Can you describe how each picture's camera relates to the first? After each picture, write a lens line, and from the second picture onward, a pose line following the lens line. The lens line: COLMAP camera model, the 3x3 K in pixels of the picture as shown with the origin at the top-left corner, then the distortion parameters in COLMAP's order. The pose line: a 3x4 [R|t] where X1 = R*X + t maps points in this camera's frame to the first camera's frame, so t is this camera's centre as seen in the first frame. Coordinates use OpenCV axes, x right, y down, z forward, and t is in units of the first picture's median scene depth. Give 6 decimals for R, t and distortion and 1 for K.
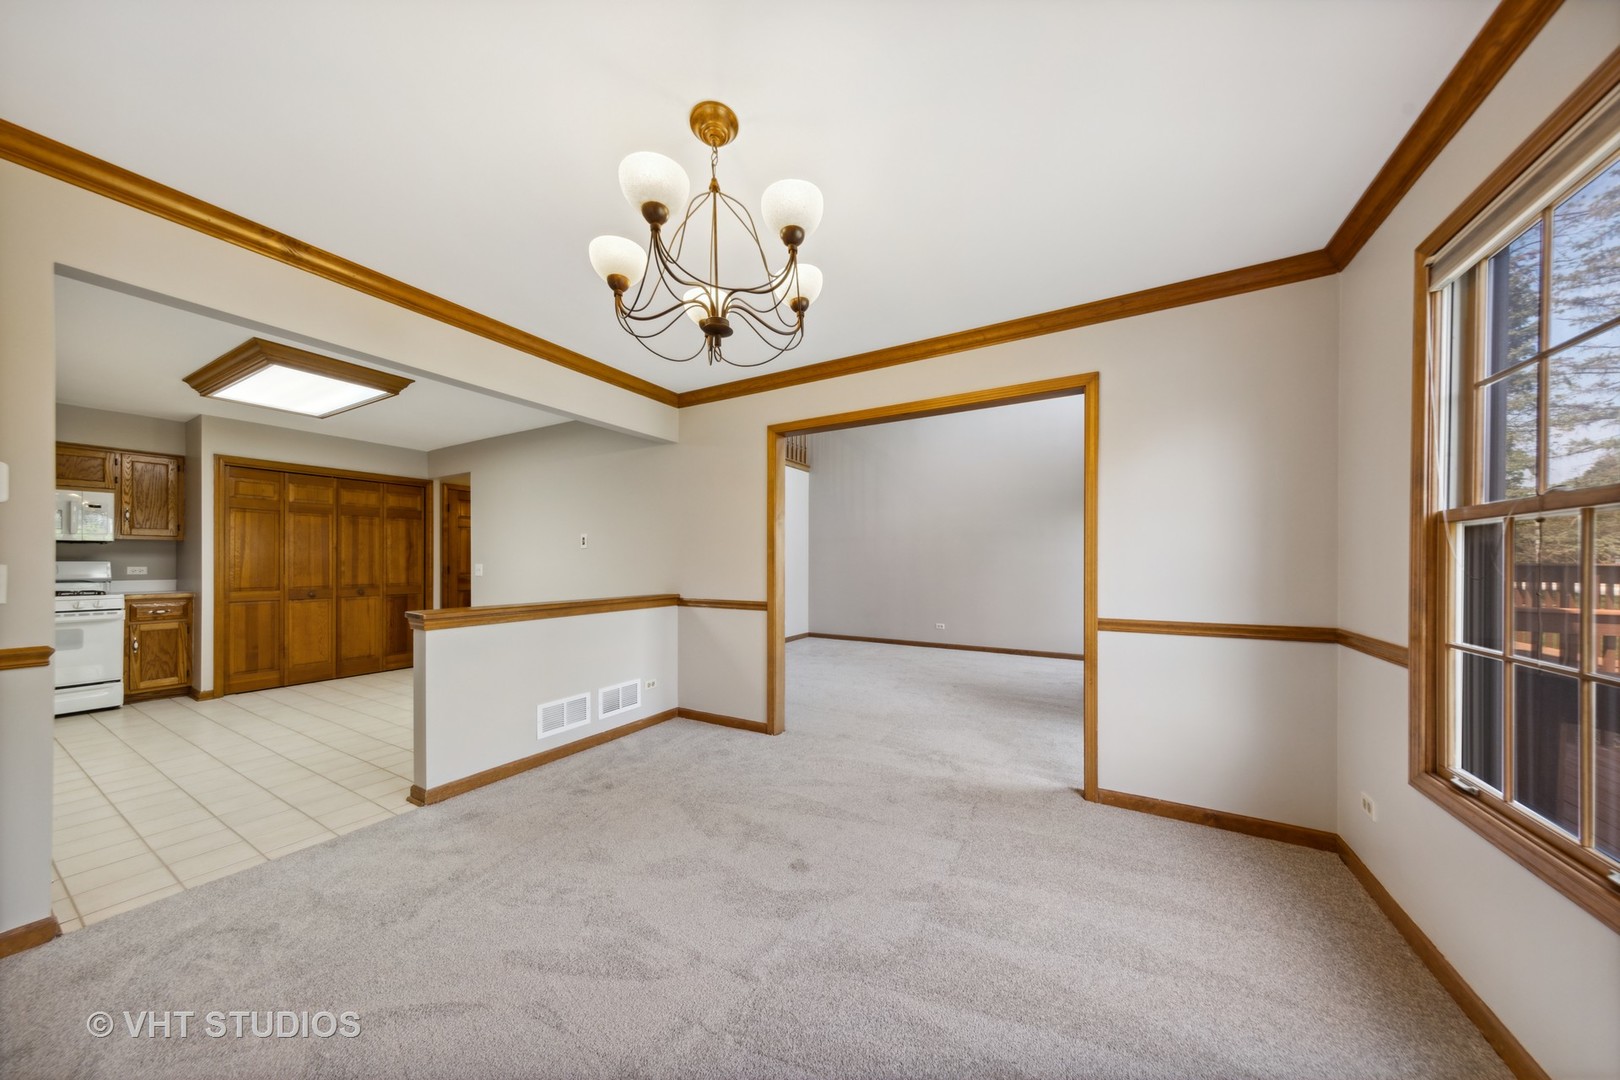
lens RADIAL K [[514.0, 0, 798.3], [0, 514.0, 561.1], [0, 0, 1]] dist [0.007766, -0.000083]
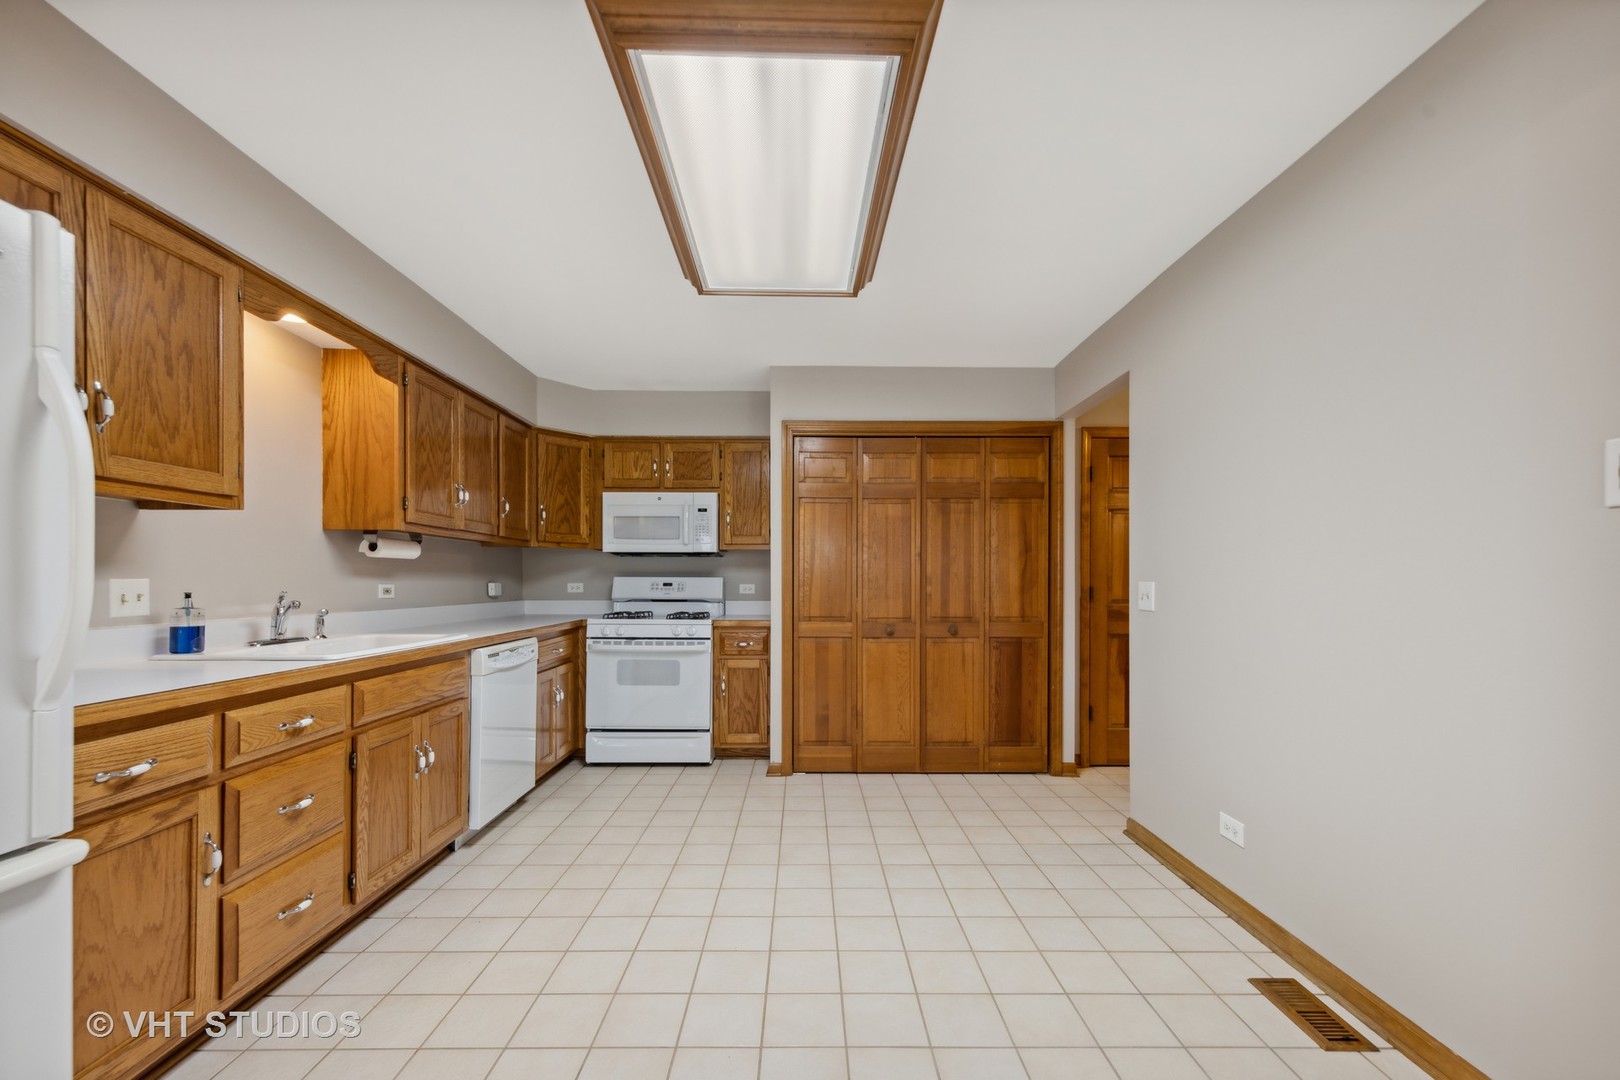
lens RADIAL K [[648.7, 0, 812.8], [0, 648.7, 583.0], [0, 0, 1]] dist [0.000790, 0.000109]
pose [[0.513572, 0.003073, -0.858041, -0.327301], [-0.000327, 0.999994, 0.003385, 0.005260], [0.858046, -0.001457, 0.513570, 0.529665]]
